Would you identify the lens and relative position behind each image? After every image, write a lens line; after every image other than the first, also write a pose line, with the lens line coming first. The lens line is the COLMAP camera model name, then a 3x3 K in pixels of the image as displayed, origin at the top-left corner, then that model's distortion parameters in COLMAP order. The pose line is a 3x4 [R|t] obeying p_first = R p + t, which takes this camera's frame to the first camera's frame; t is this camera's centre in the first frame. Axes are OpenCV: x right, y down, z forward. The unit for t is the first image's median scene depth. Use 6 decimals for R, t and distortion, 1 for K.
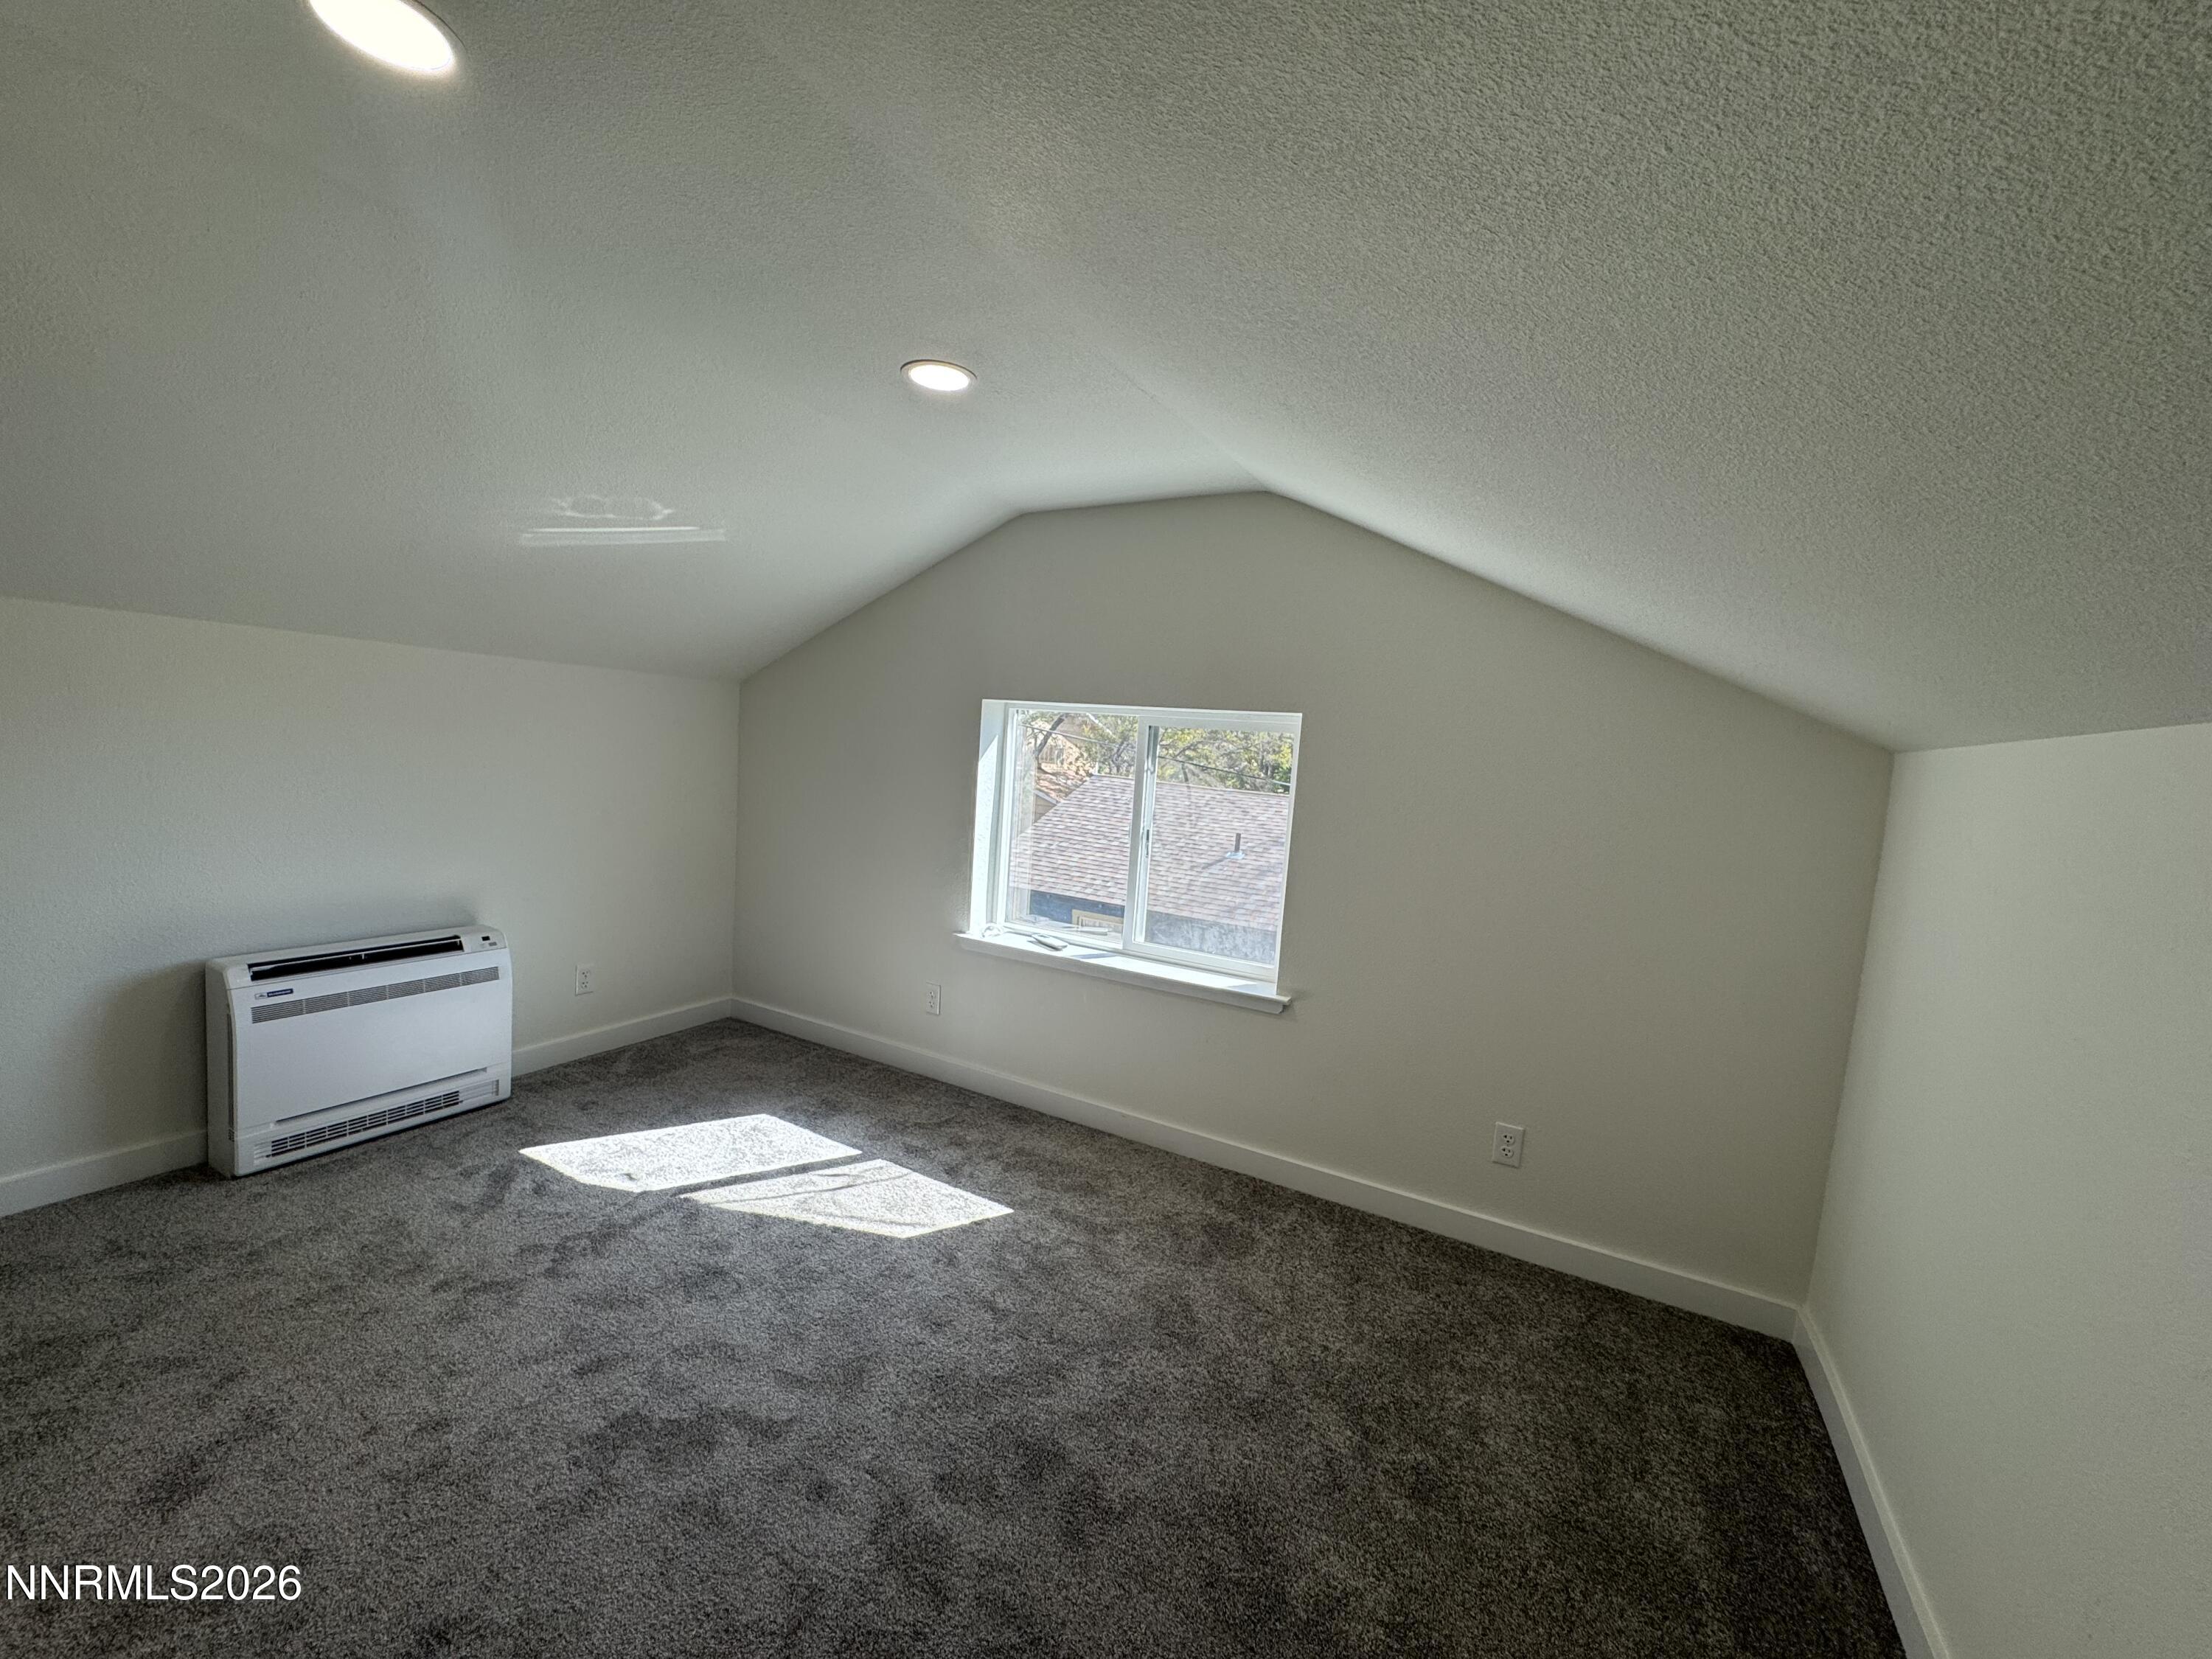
lens RADIAL K [[879.9, 0, 1102.6], [0, 879.9, 827.3], [0, 0, 1]] dist [-0.001364, -0.000096]
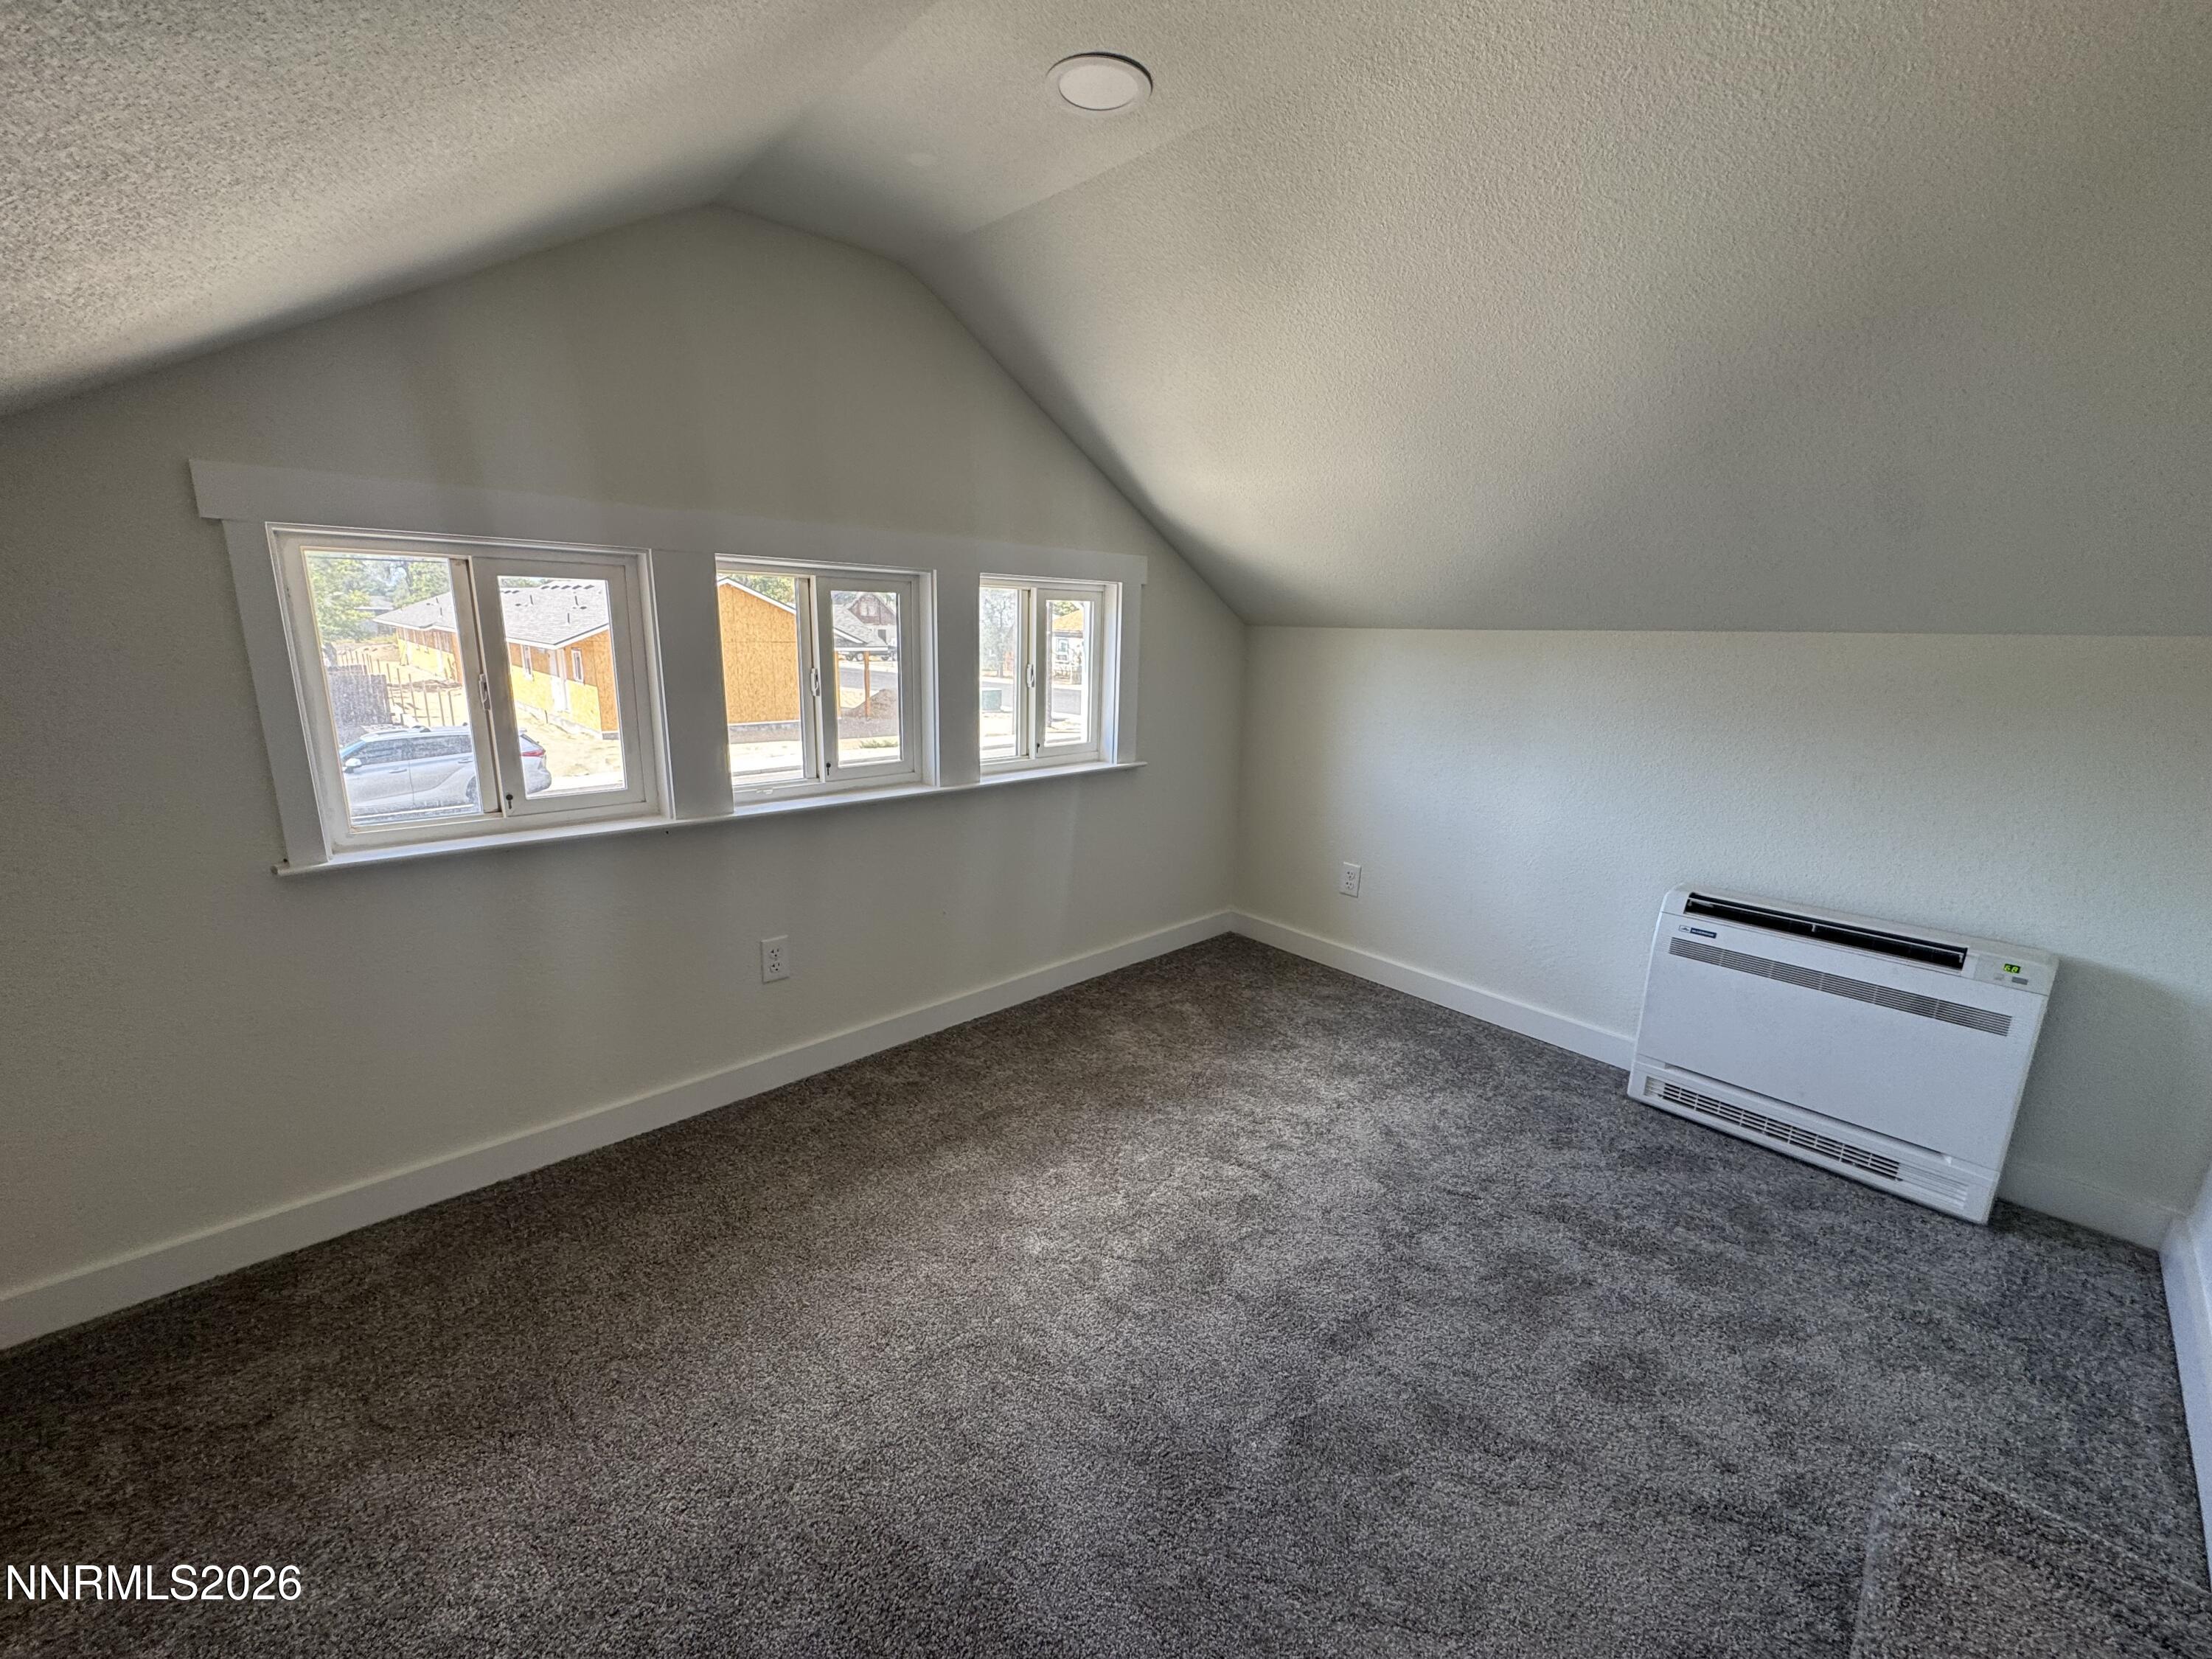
lens RADIAL K [[893.2, 0, 1085.5], [0, 893.2, 827.4], [0, 0, 1]] dist [0.001640, 0.000056]
pose [[-0.323694, 0.129781, -0.937219, 0.117900], [-0.131870, 0.974692, 0.180515, -0.000259], [0.936927, 0.182023, -0.298388, 0.647775]]
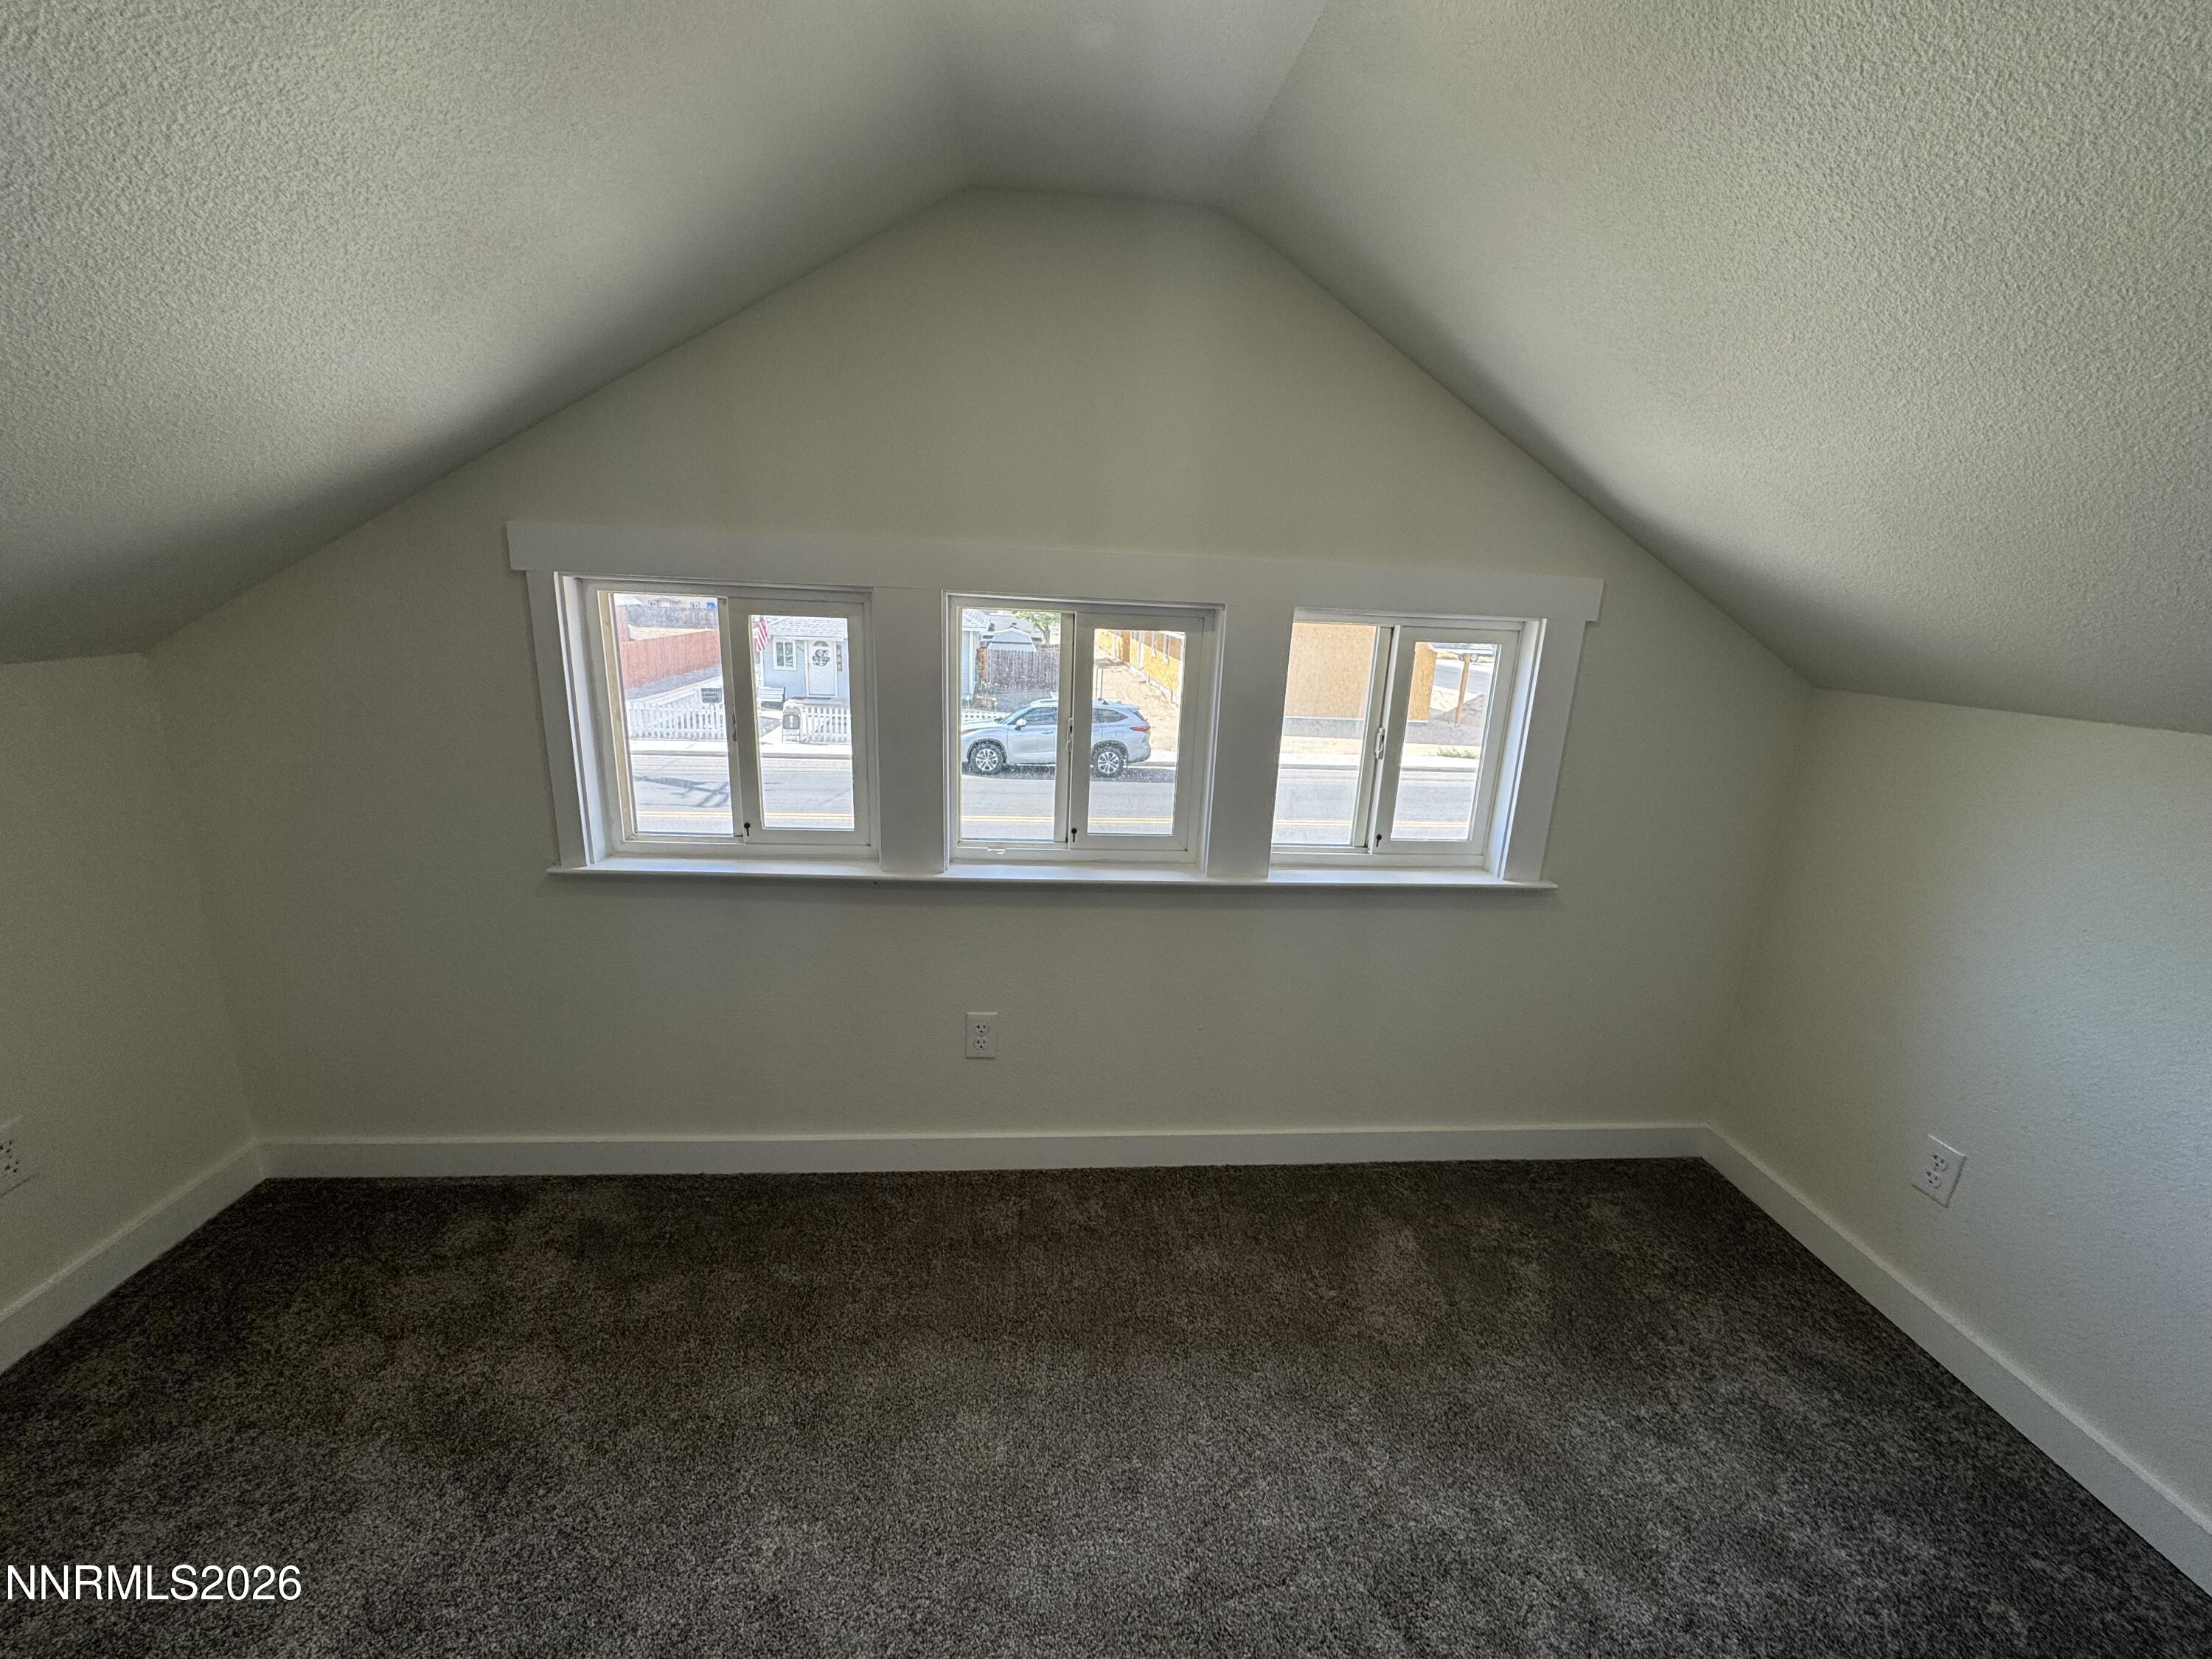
lens RADIAL K [[874.8, 0, 1096.1], [0, 874.8, 832.8], [0, 0, 1]] dist [-0.000513, 0.000055]
pose [[-0.832118, 0.035796, -0.553442, -0.288012], [-0.153136, 0.944289, 0.291321, -0.095362], [0.533037, 0.327165, -0.780278, 0.732219]]
